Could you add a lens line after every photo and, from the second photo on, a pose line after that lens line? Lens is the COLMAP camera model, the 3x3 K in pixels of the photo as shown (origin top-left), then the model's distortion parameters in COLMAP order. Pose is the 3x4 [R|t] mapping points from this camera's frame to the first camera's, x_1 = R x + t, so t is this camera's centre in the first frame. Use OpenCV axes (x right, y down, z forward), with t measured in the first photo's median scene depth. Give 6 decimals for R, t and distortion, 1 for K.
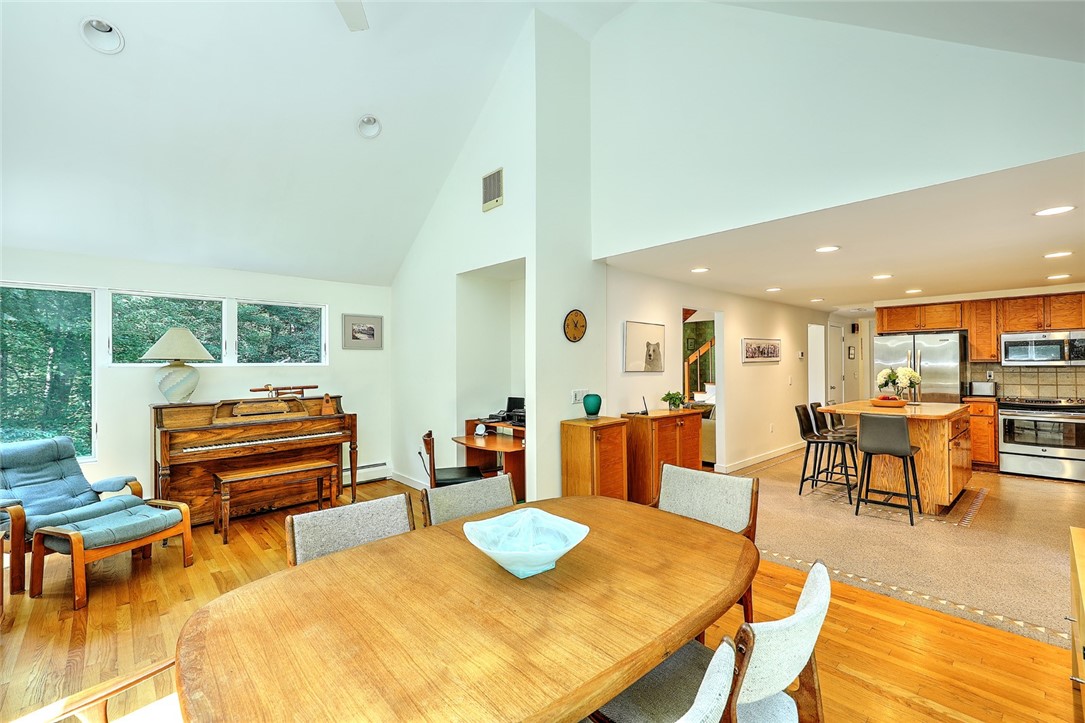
lens RADIAL K [[477.3, 0, 548.2], [0, 477.3, 363.4], [0, 0, 1]] dist [0.004734, 0.000253]
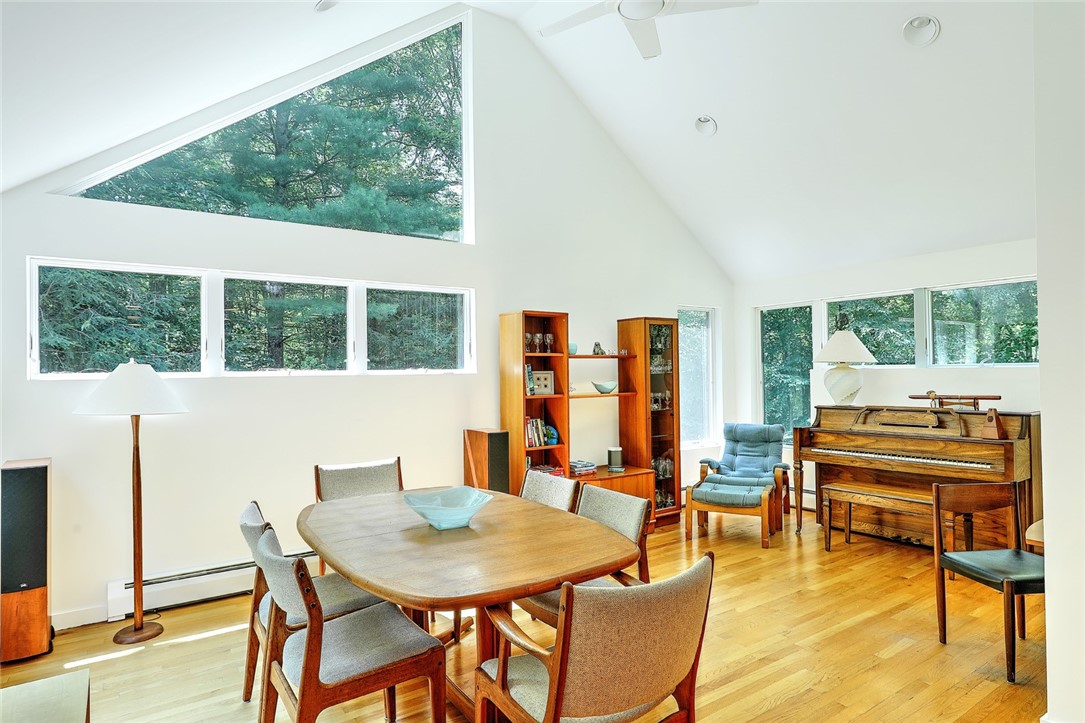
lens RADIAL K [[606.9, 0, 546.1], [0, 606.9, 361.8], [0, 0, 1]] dist [-0.002105, -0.000285]
pose [[-0.154745, -0.009896, -0.987905, 0.598235], [0.011545, 0.999863, -0.011824, -0.000897], [0.987887, -0.013235, -0.154610, 0.587707]]
